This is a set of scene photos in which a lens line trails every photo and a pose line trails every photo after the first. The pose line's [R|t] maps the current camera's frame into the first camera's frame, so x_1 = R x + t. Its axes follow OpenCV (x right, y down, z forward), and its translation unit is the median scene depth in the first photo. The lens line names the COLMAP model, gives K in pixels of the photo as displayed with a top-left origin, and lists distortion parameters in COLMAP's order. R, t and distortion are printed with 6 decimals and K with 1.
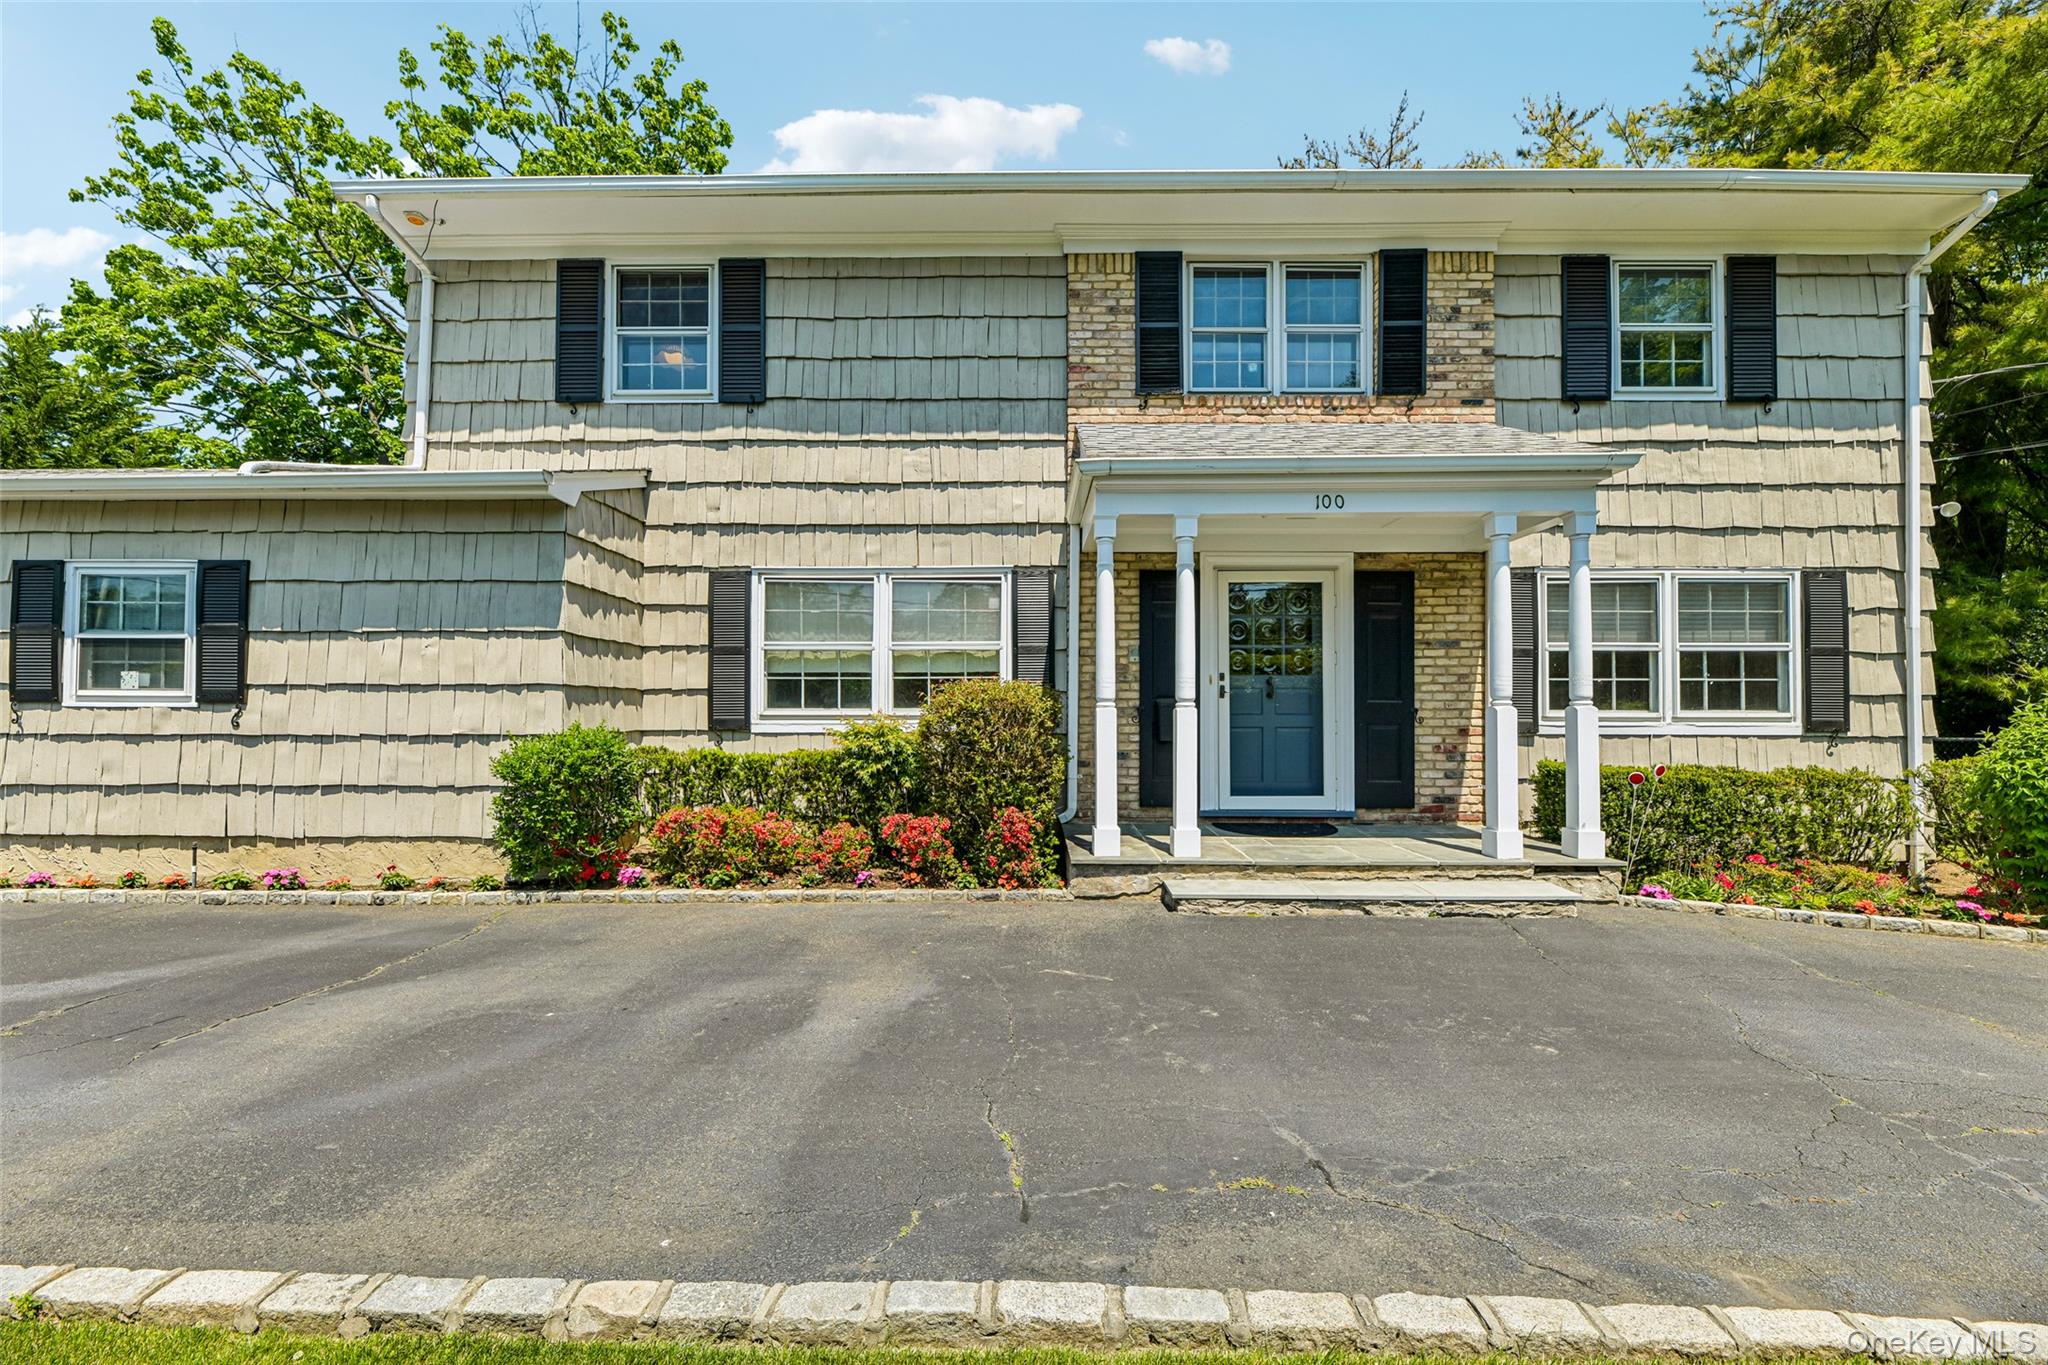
lens RADIAL K [[827.2, 0, 1019.4], [0, 827.2, 694.9], [0, 0, 1]] dist [0.001801, -0.000856]
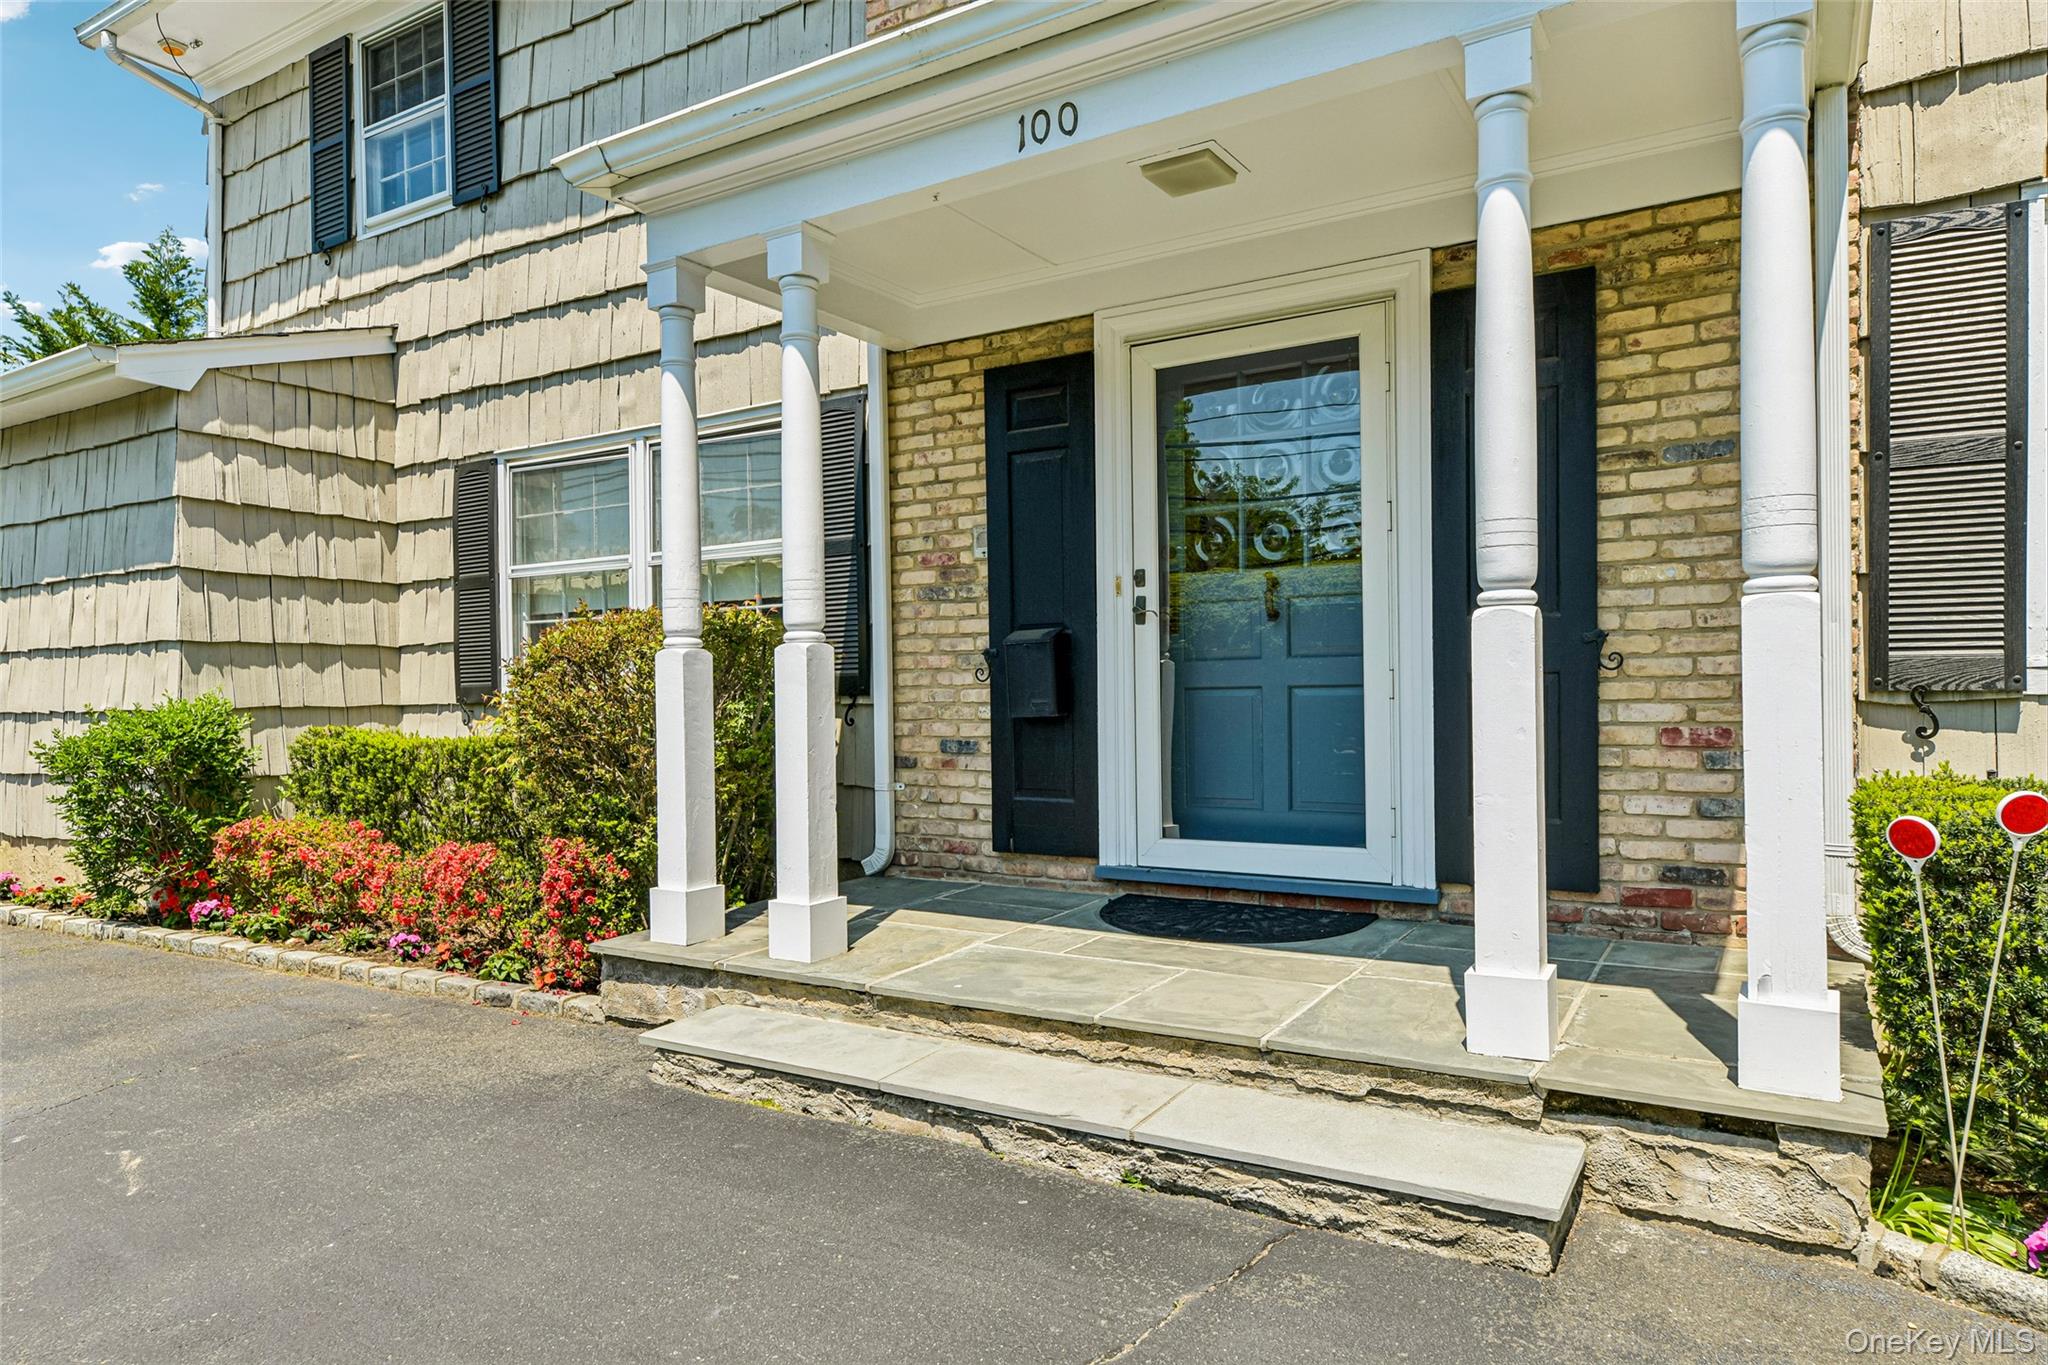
lens RADIAL K [[1270.8, 0, 1019.1], [0, 1270.8, 688.3], [0, 0, 1]] dist [0.015346, 0.000242]
pose [[0.854867, -0.014937, -0.518633, 0.550427], [0.027390, 0.999491, 0.016362, 0.025922], [0.518124, -0.028193, 0.854840, 0.359578]]
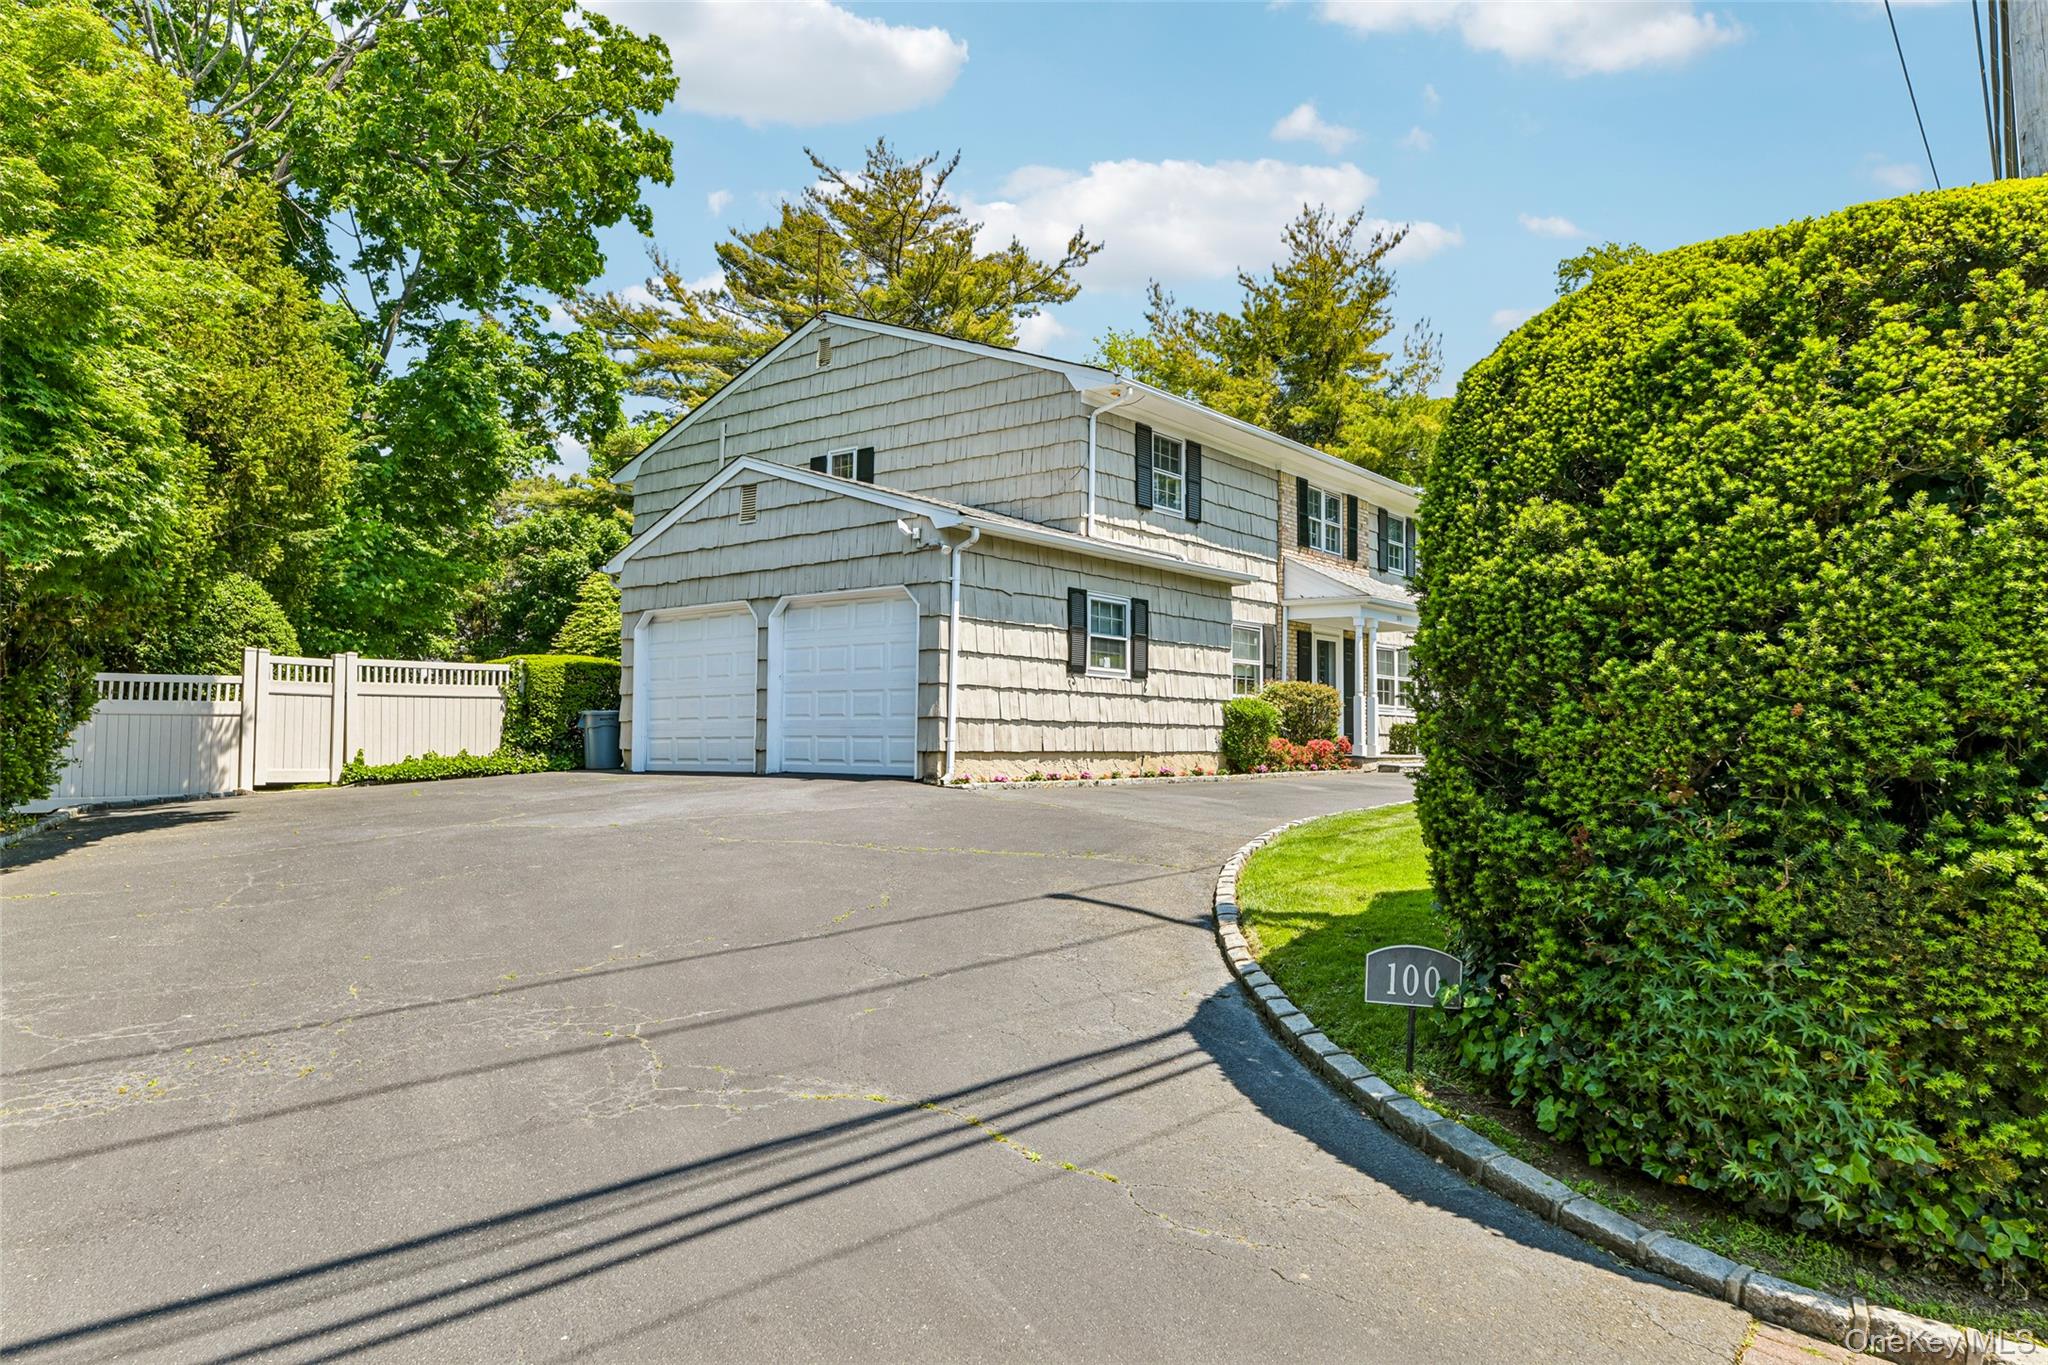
lens RADIAL K [[1324.1, 0, 1022.1], [0, 1324.1, 680.0], [0, 0, 1]] dist [-0.000524, -0.000003]
pose [[0.611086, 0.040651, 0.790520, -2.871740], [-0.021292, 0.999163, -0.034920, 0.101968], [-0.791278, 0.004507, 0.611440, -0.473411]]
